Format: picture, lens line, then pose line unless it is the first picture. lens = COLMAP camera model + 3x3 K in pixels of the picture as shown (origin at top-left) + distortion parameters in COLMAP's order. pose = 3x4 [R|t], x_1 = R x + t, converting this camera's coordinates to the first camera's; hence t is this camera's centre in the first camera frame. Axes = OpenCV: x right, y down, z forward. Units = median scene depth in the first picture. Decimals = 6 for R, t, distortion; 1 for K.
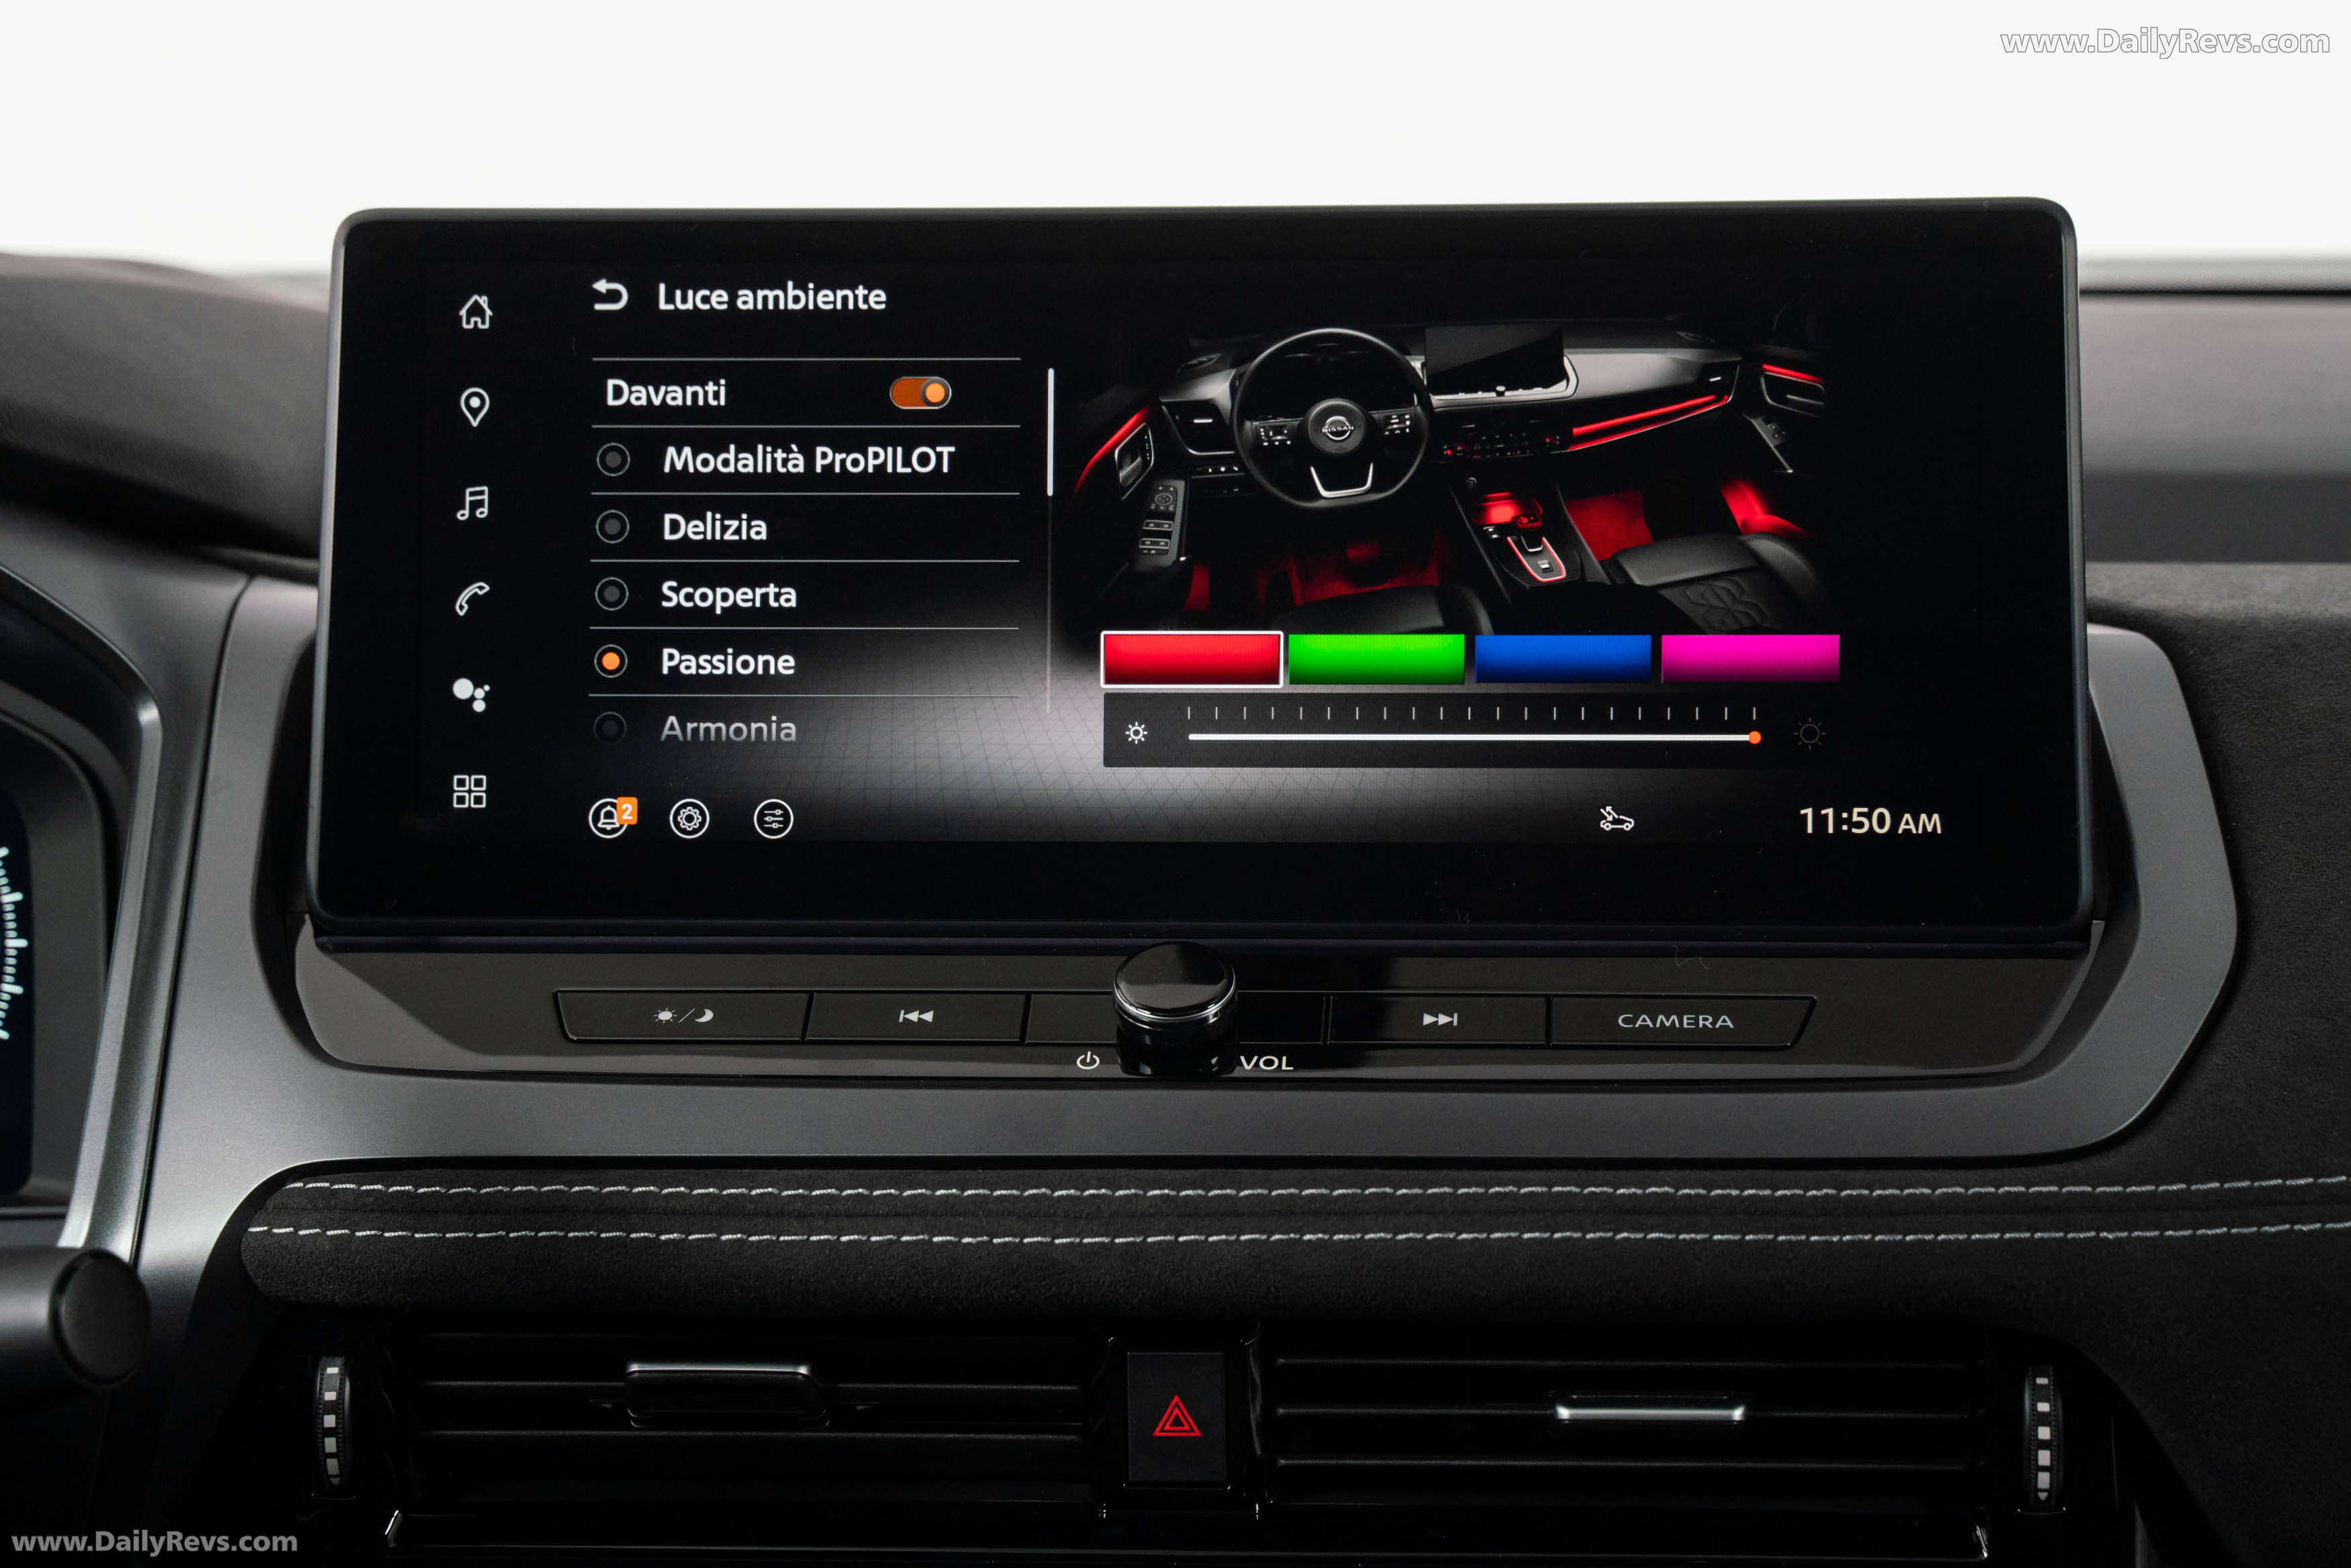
lens RADIAL K [[5280.8, 0, 1175.5], [0, 5280.8, 784.0], [0, 0, 1]] dist [0.288783, 0.167388]
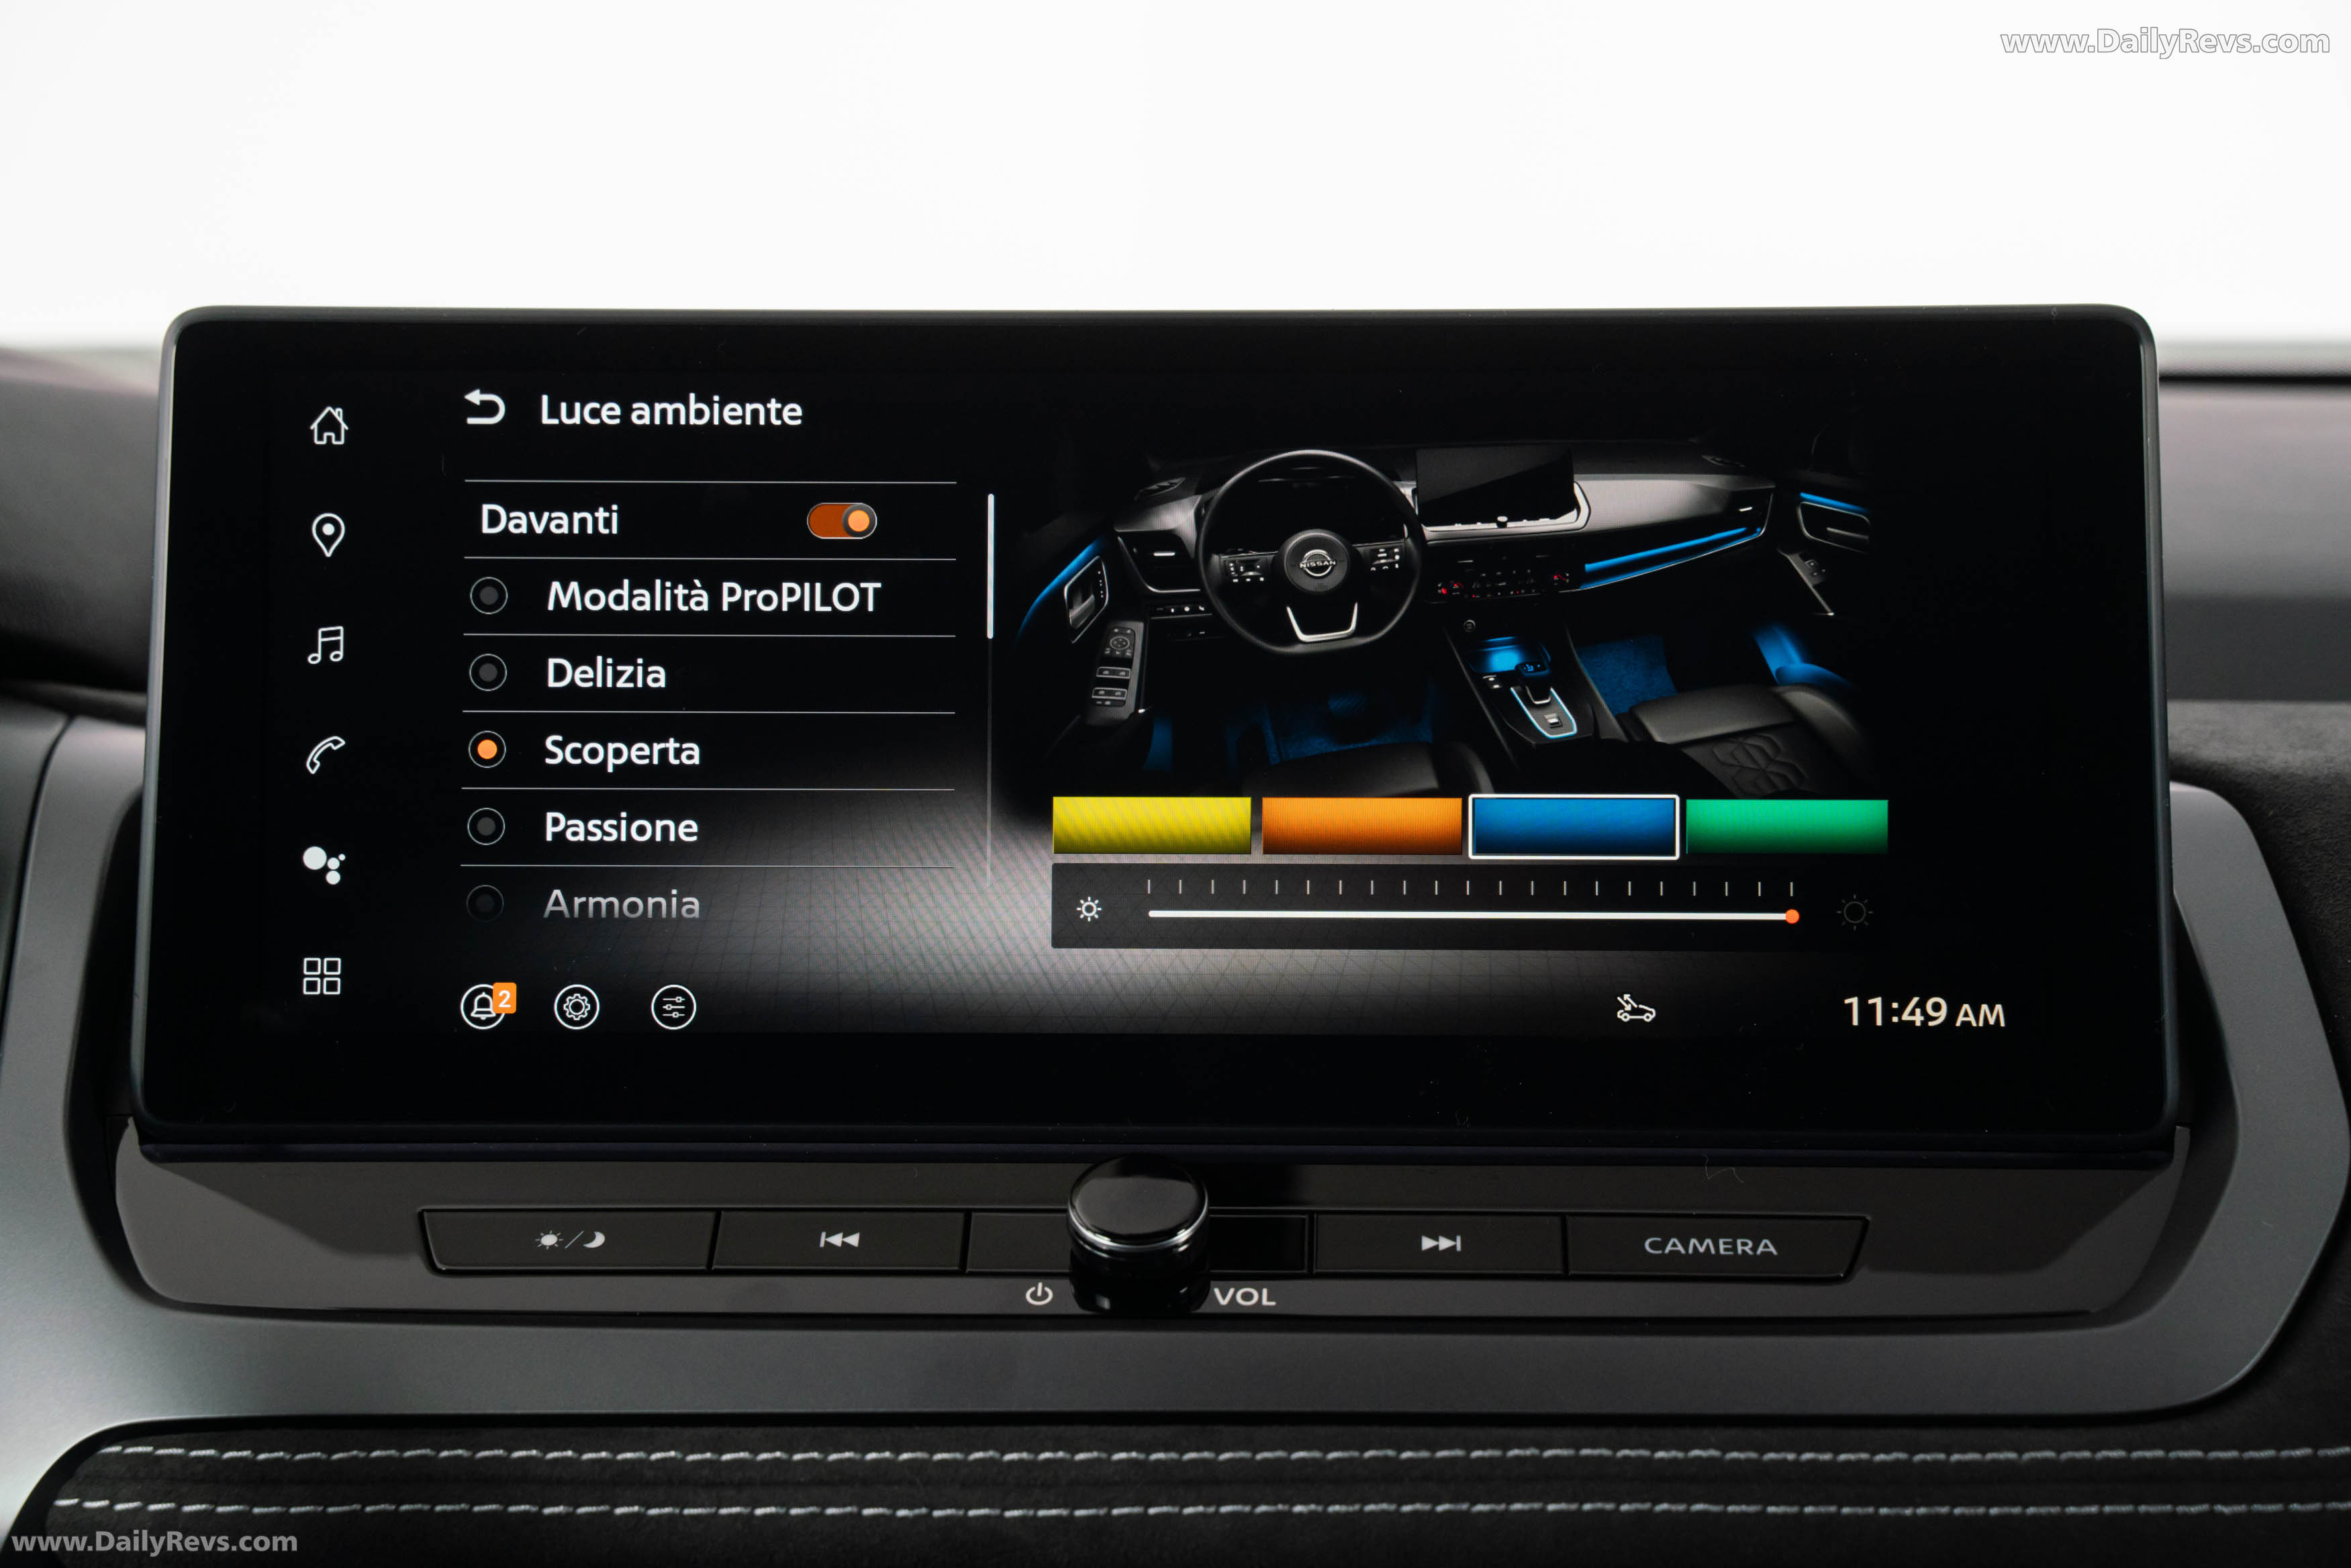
lens RADIAL K [[4817.0, 0, 1175.5], [0, 4817.0, 784.0], [0, 0, 1]] dist [0.290343, 0.479242]
pose [[0.999156, -0.000317, 0.041064, -0.026030], [0.000025, 0.999975, 0.007107, -0.036280], [-0.041065, -0.007100, 0.999131, 0.198706]]
